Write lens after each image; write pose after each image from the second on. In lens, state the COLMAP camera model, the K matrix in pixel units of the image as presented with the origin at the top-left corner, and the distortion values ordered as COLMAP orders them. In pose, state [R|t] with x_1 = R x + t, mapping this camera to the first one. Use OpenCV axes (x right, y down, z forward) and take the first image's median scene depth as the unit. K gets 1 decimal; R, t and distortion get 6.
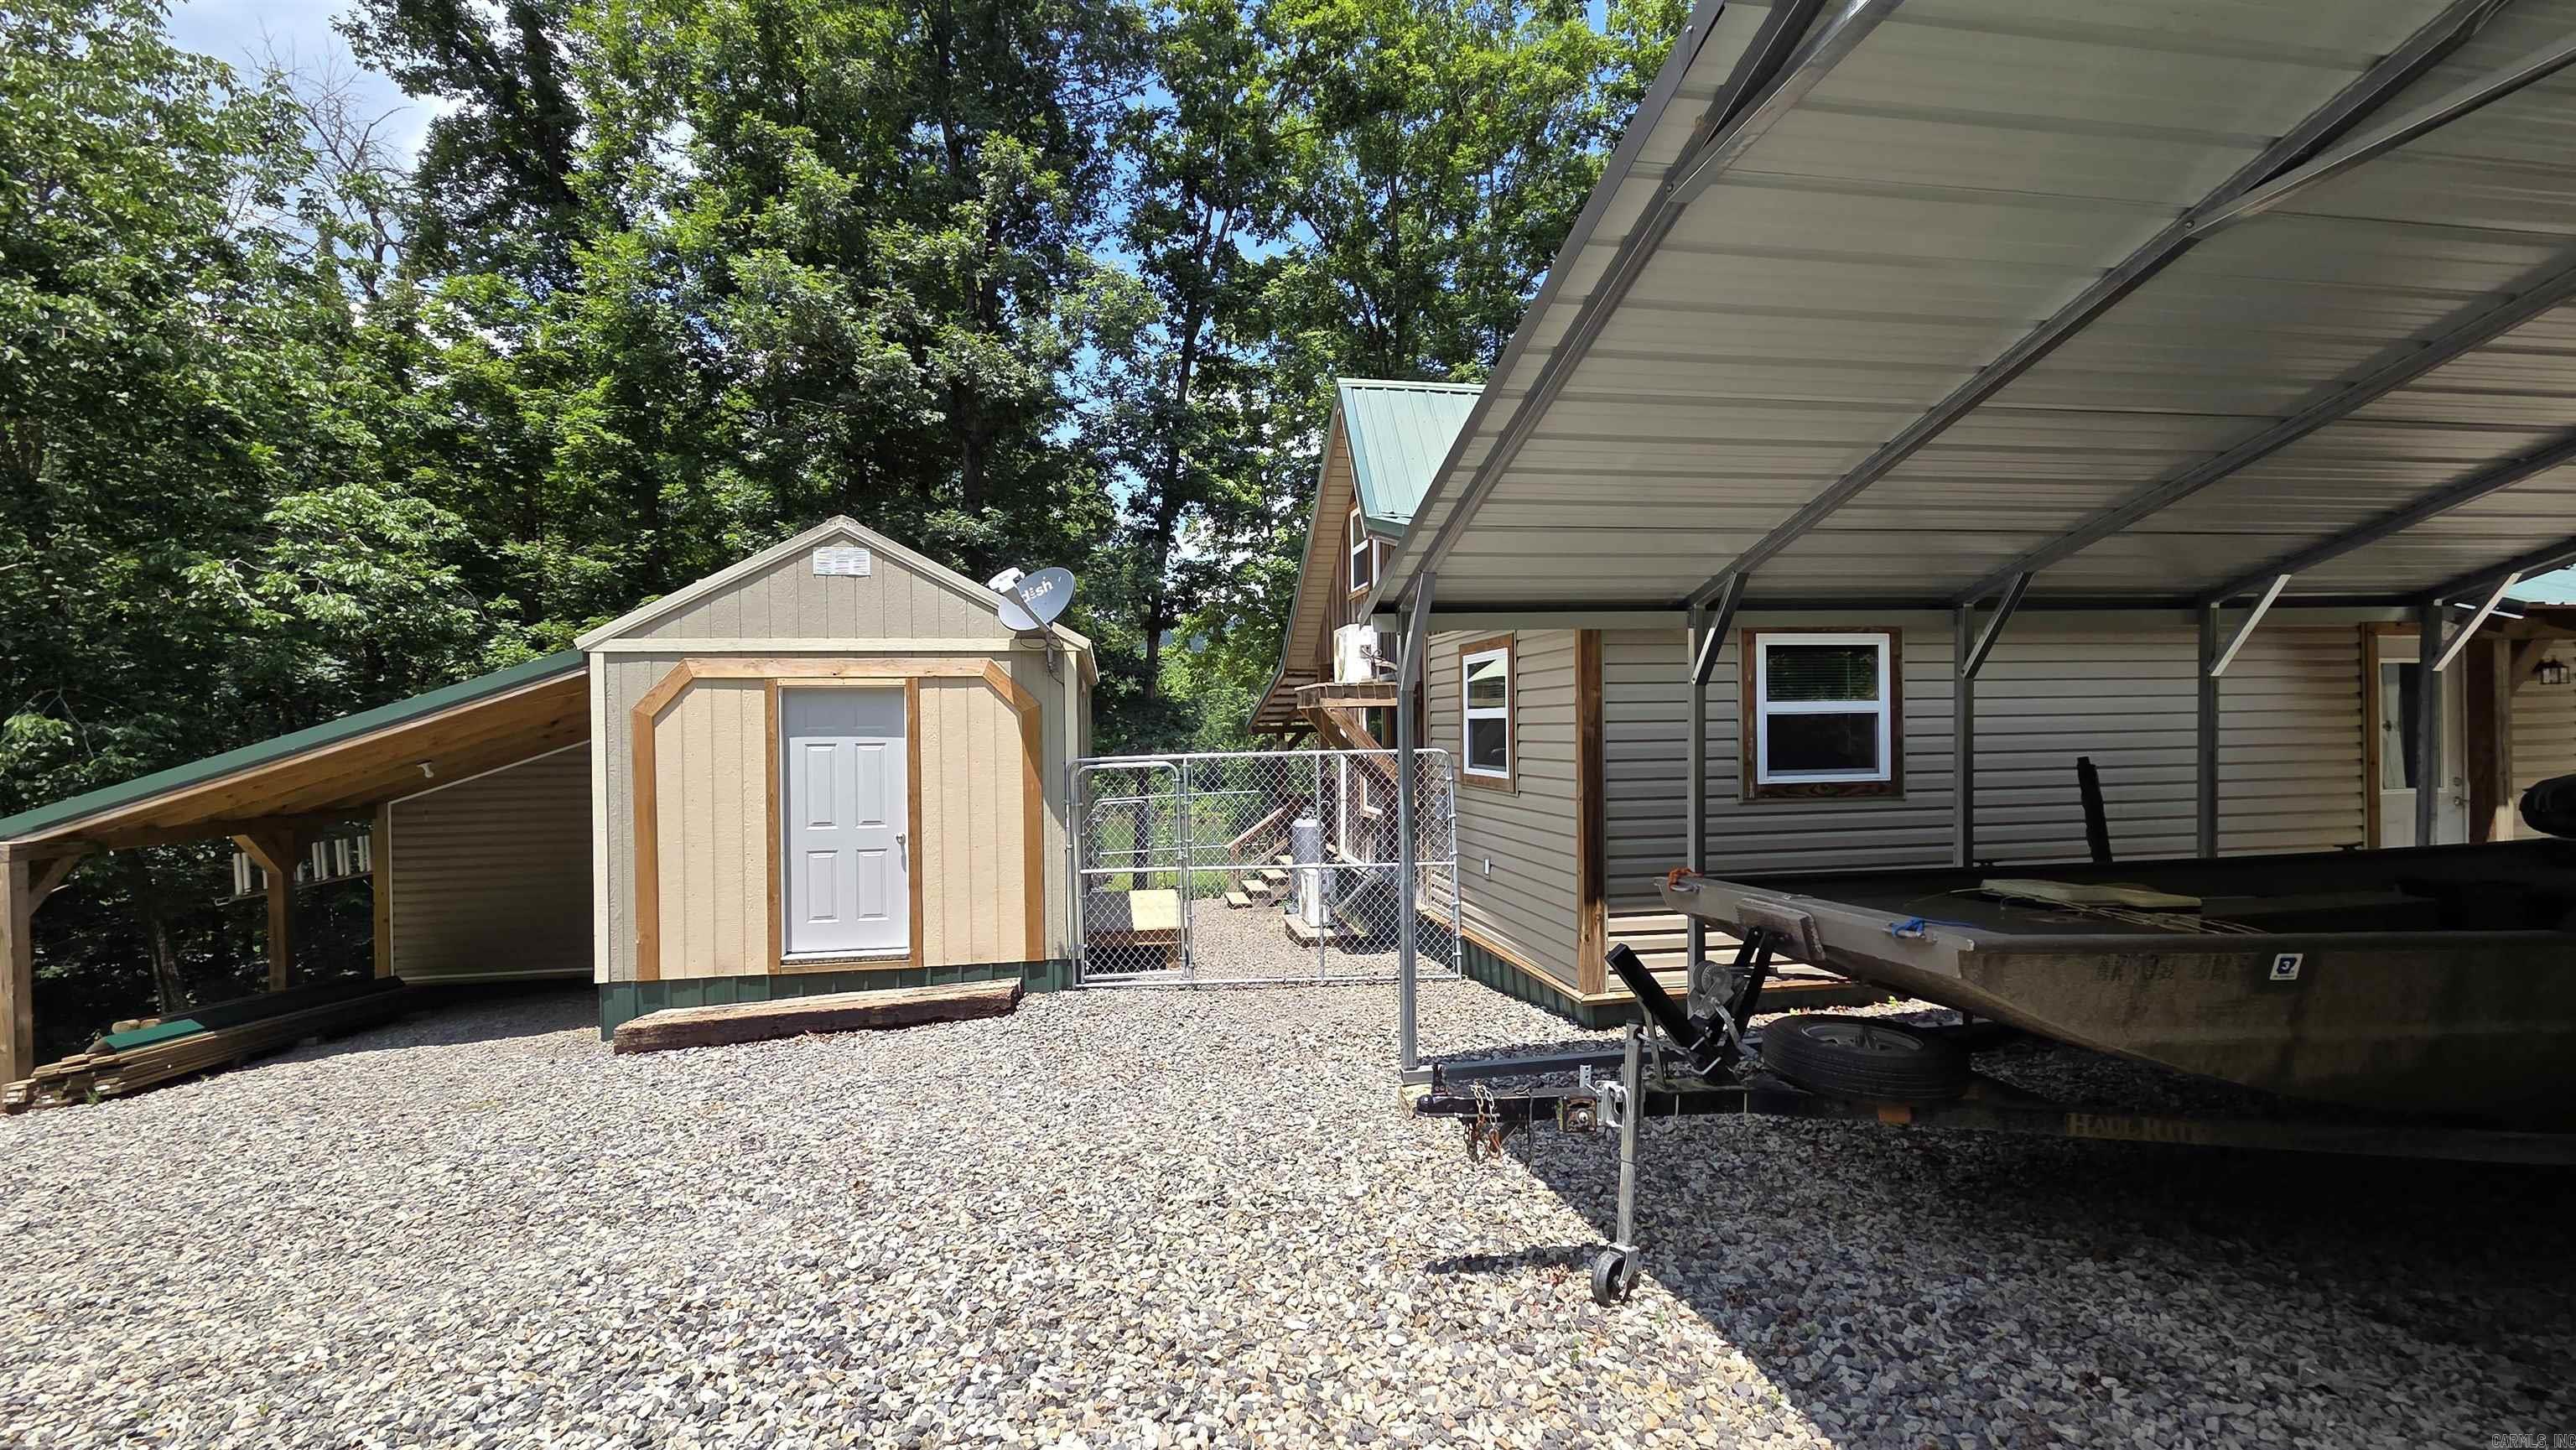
lens RADIAL K [[1055.2, 0, 1294.5], [0, 1055.2, 744.4], [0, 0, 1]] dist [0.003600, -0.001272]
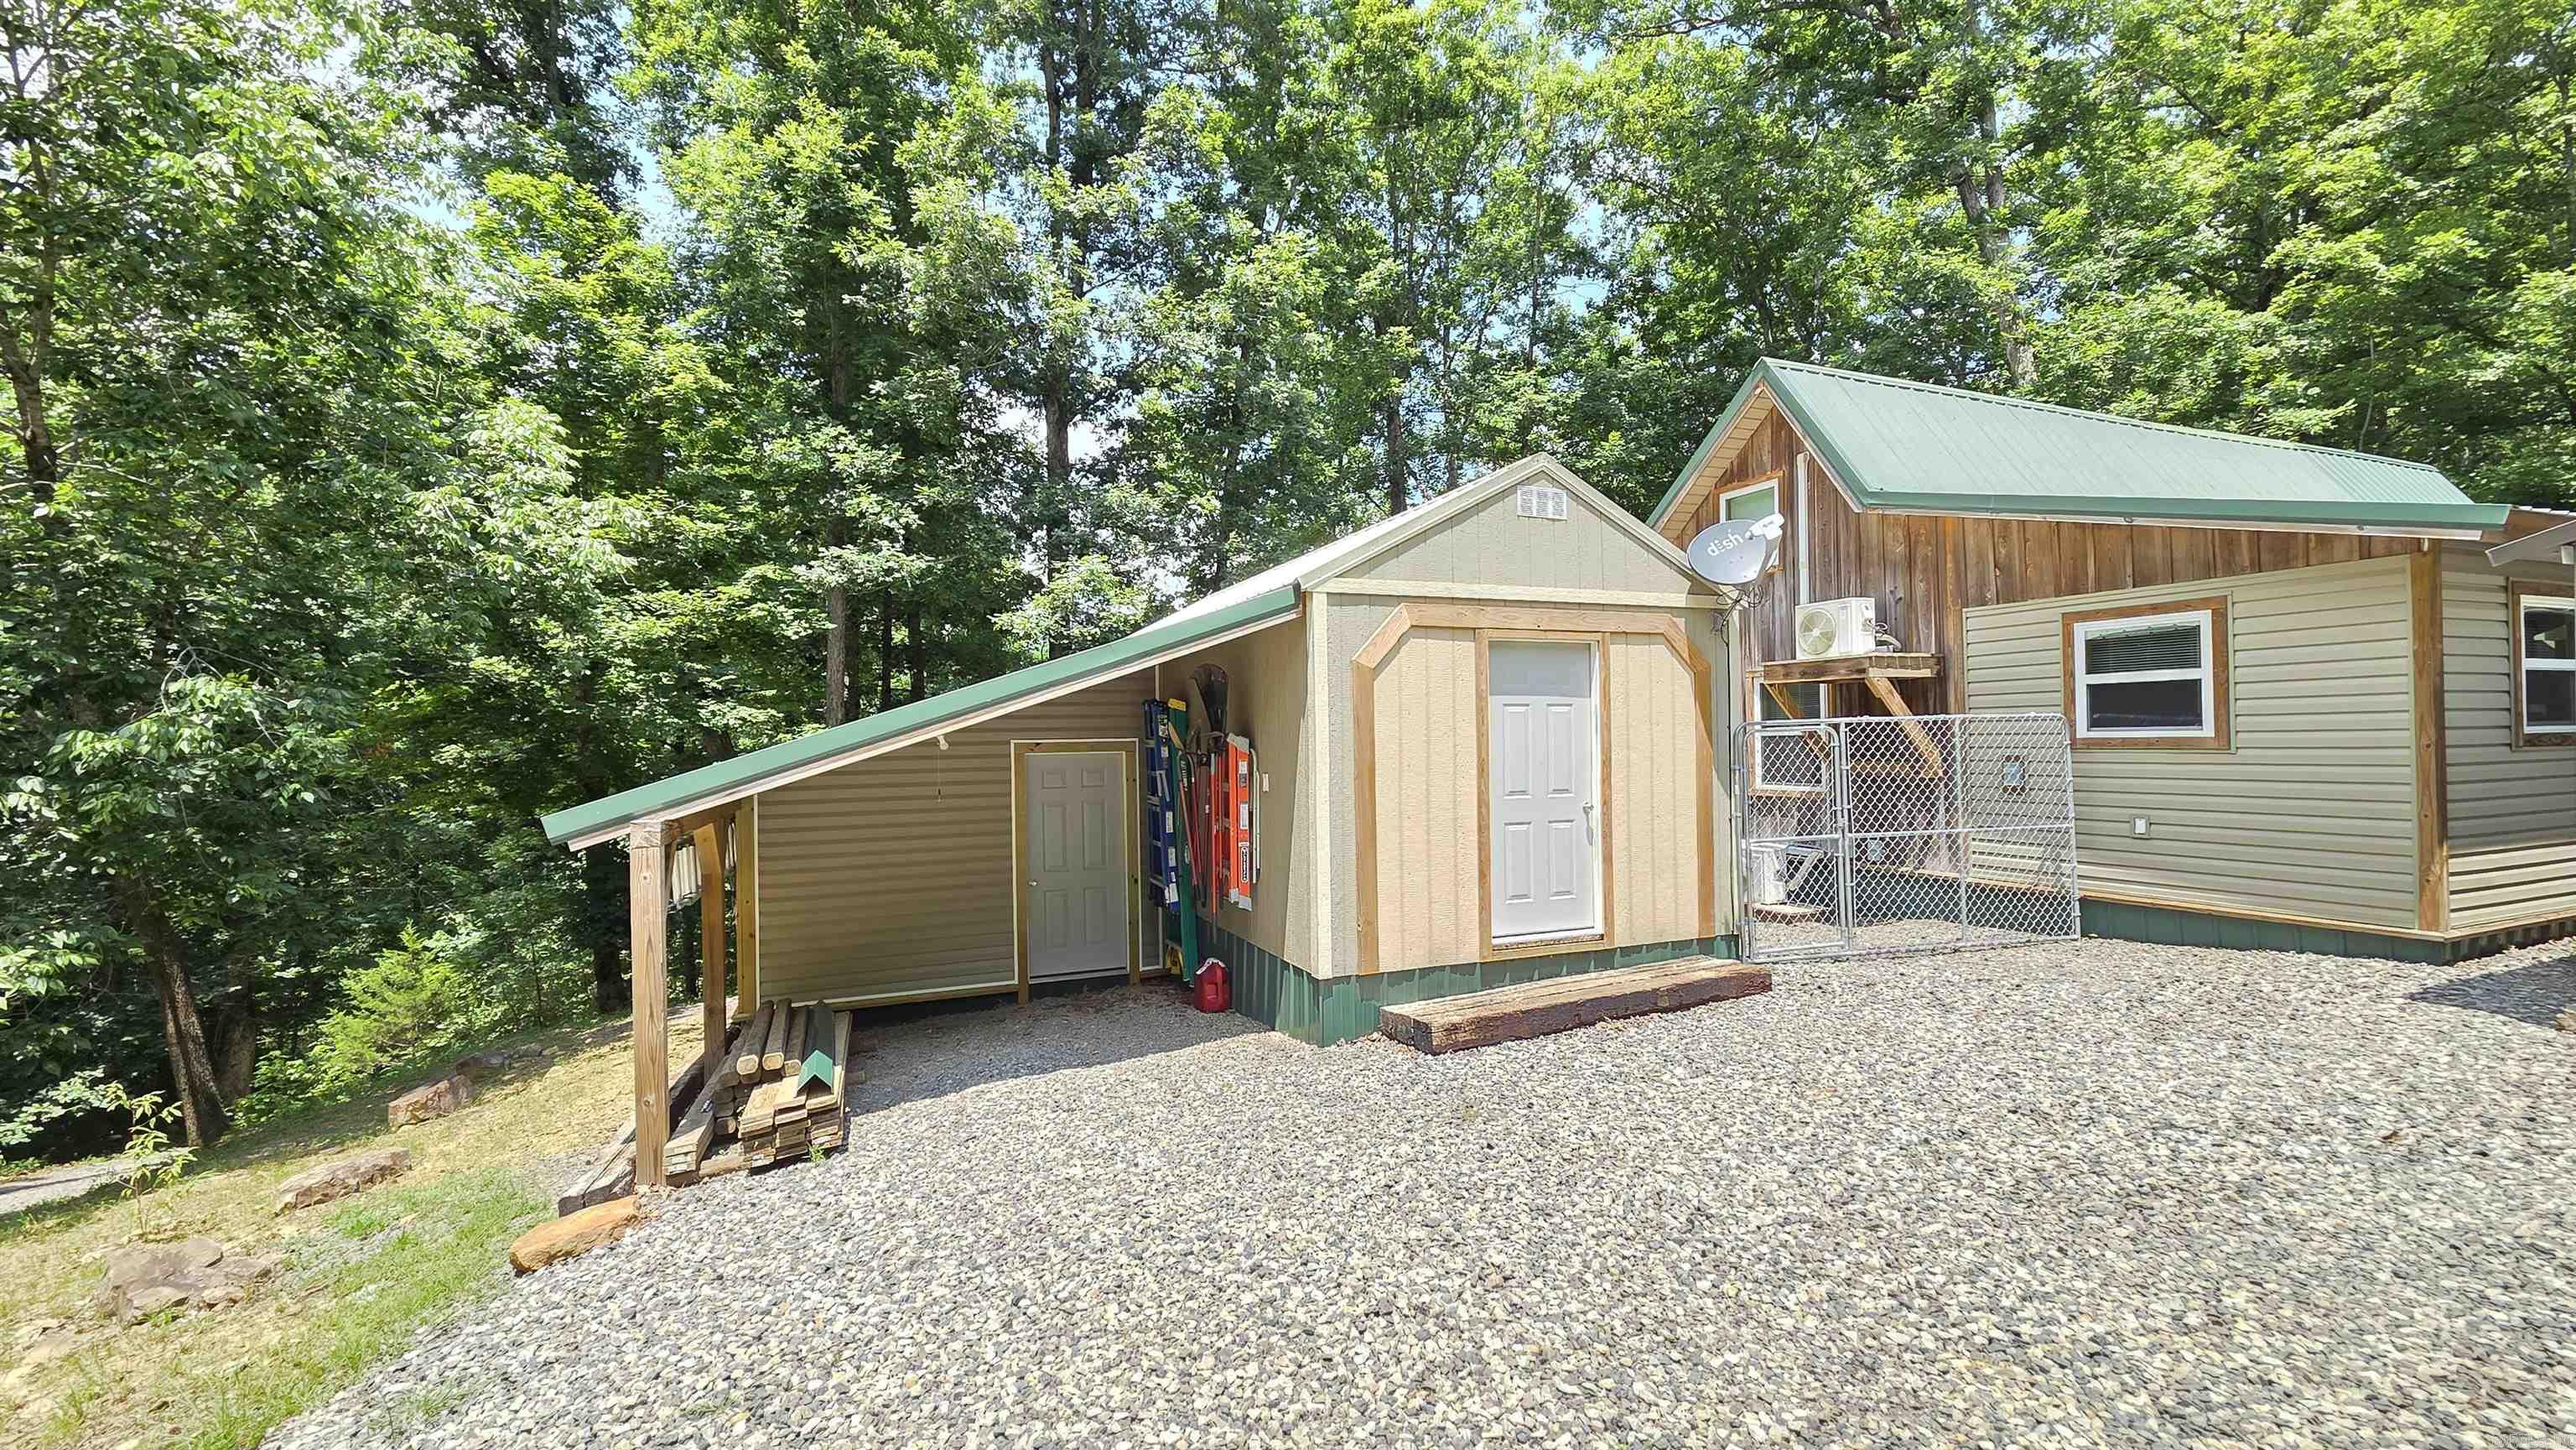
lens RADIAL K [[1055.2, 0, 1278.3], [0, 1055.2, 732.9], [0, 0, 1]] dist [0.003600, -0.001272]
pose [[0.977420, 0.000011, 0.211305, -0.851097], [0.005314, 0.999683, -0.024629, 0.046565], [-0.211238, 0.025196, 0.977110, 0.165348]]
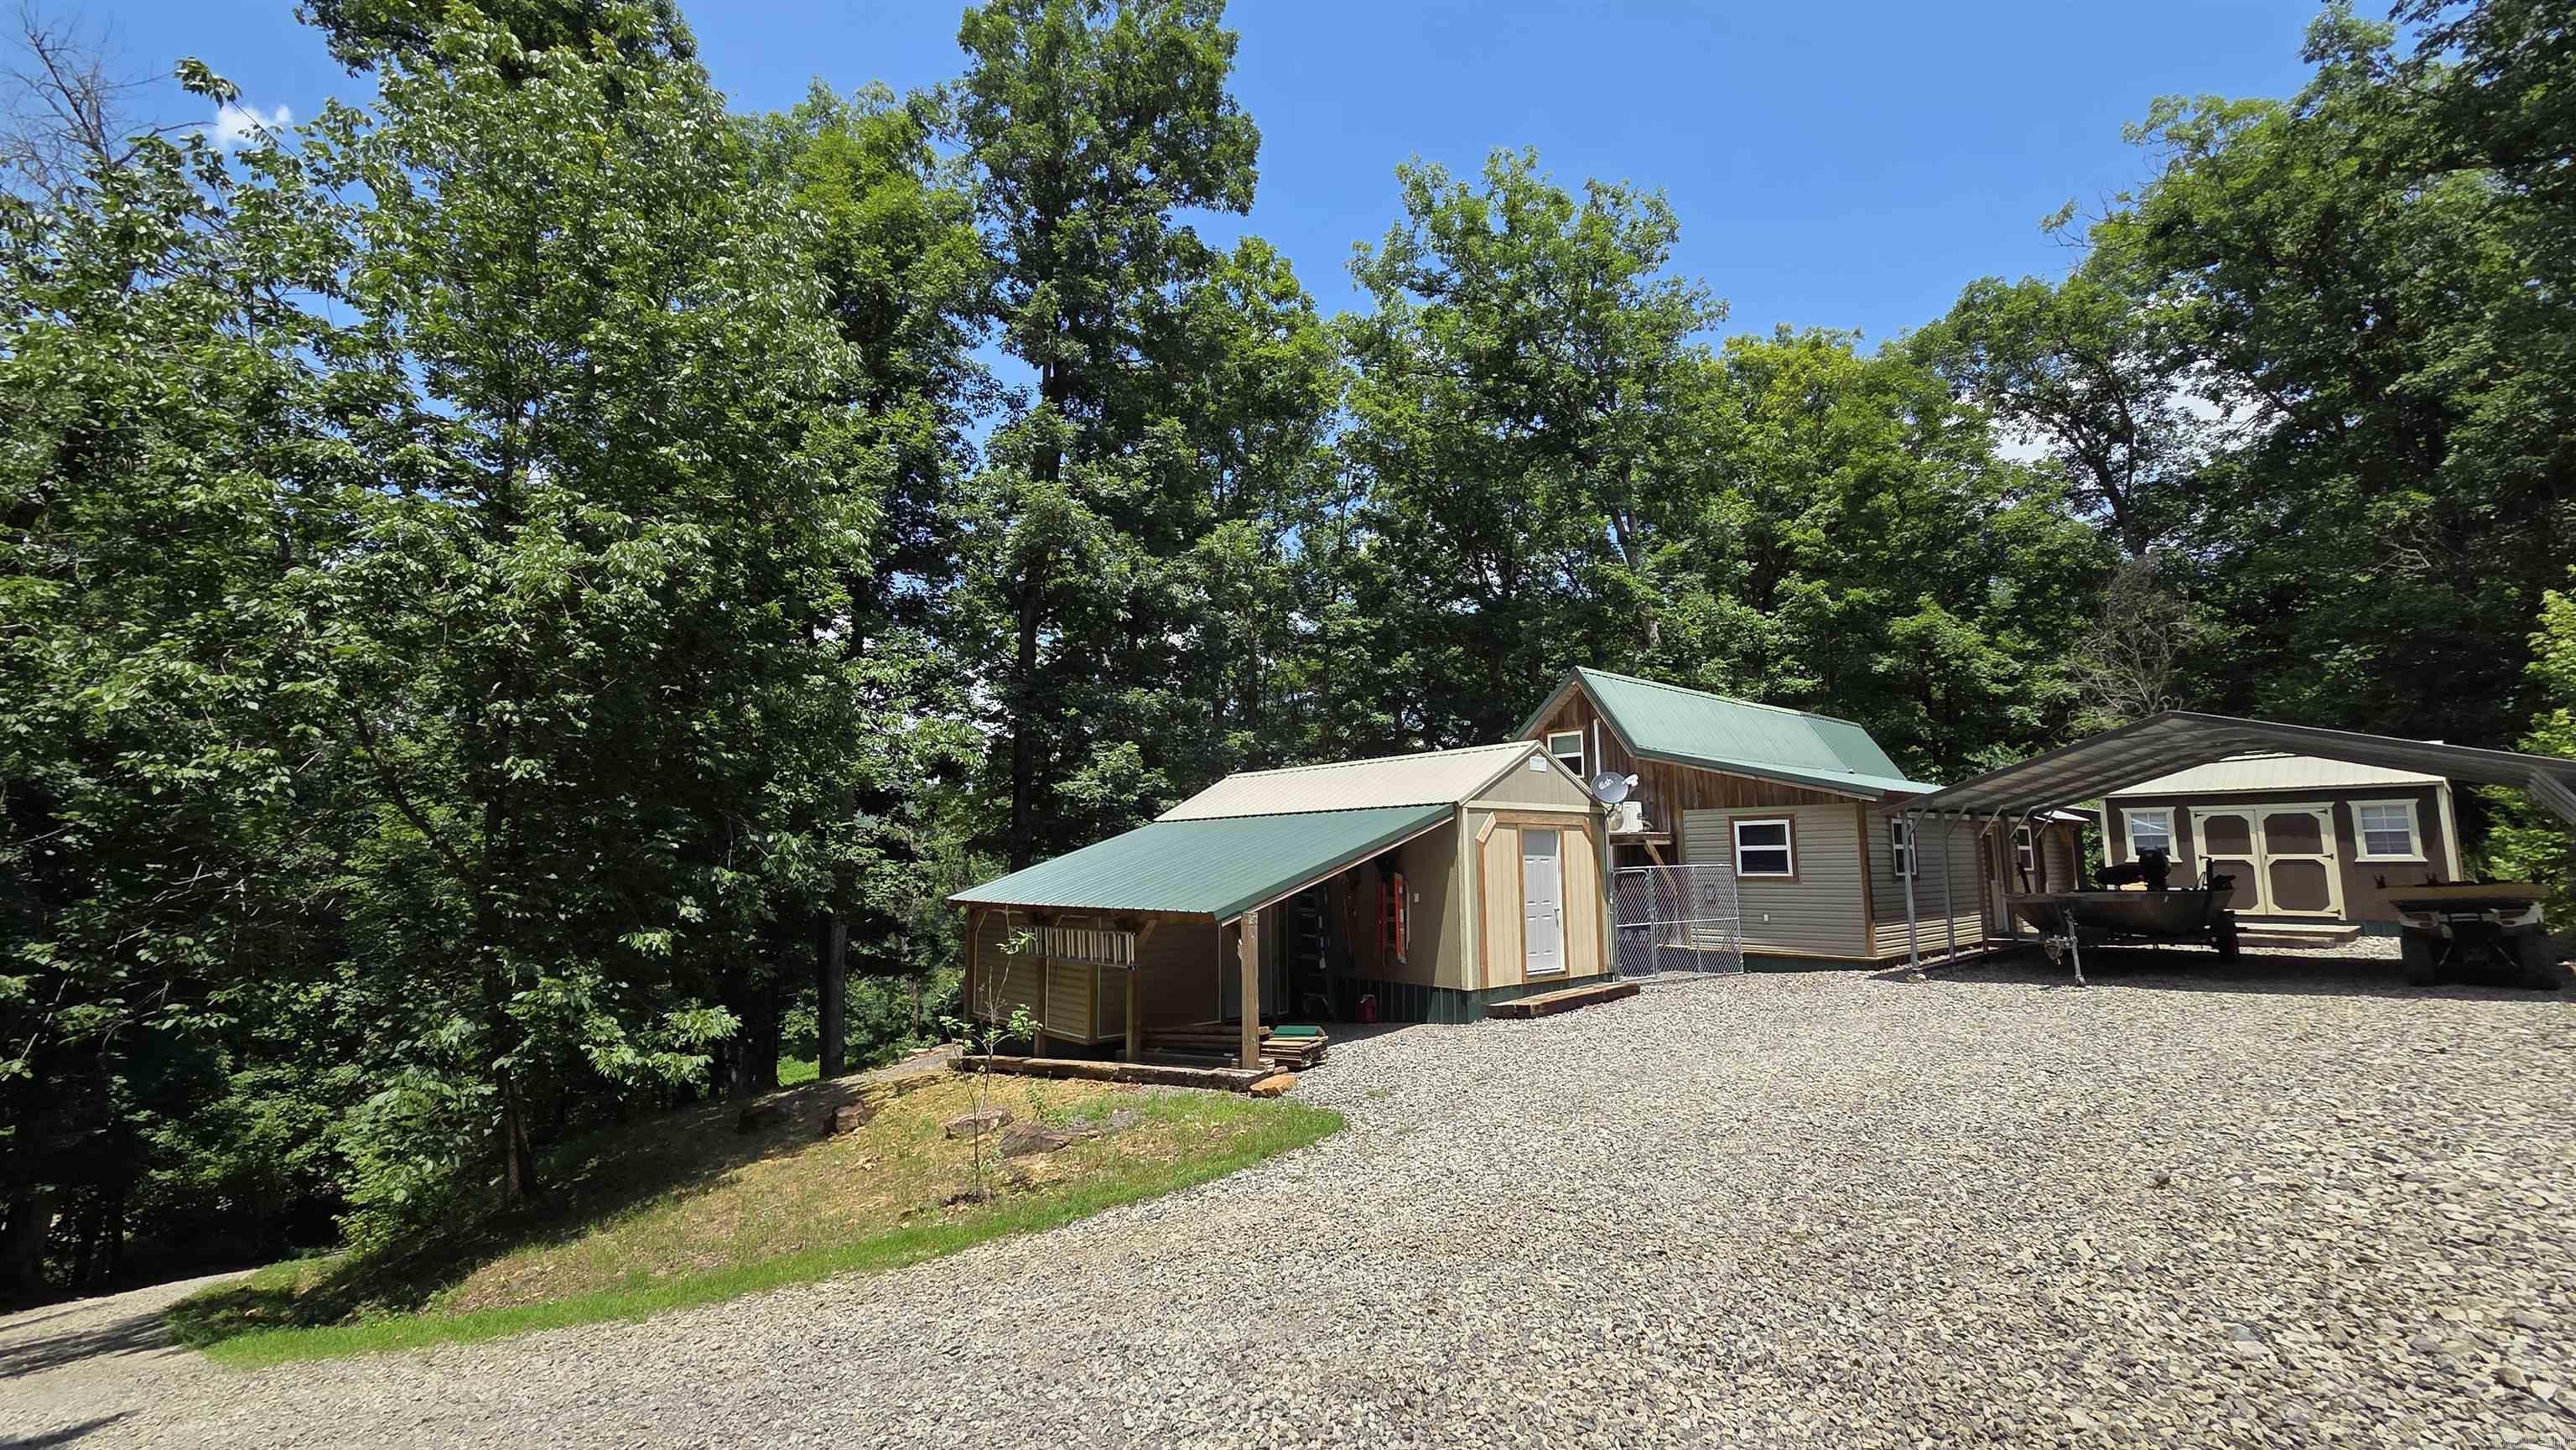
lens RADIAL K [[1055.2, 0, 1291.6], [0, 1055.2, 715.2], [0, 0, 1]] dist [0.003600, -0.001272]
pose [[0.855893, 0.080173, 0.510900, -1.823924], [0.003470, 0.986997, -0.160698, 0.048796], [-0.517141, 0.139313, 0.844487, -0.414597]]
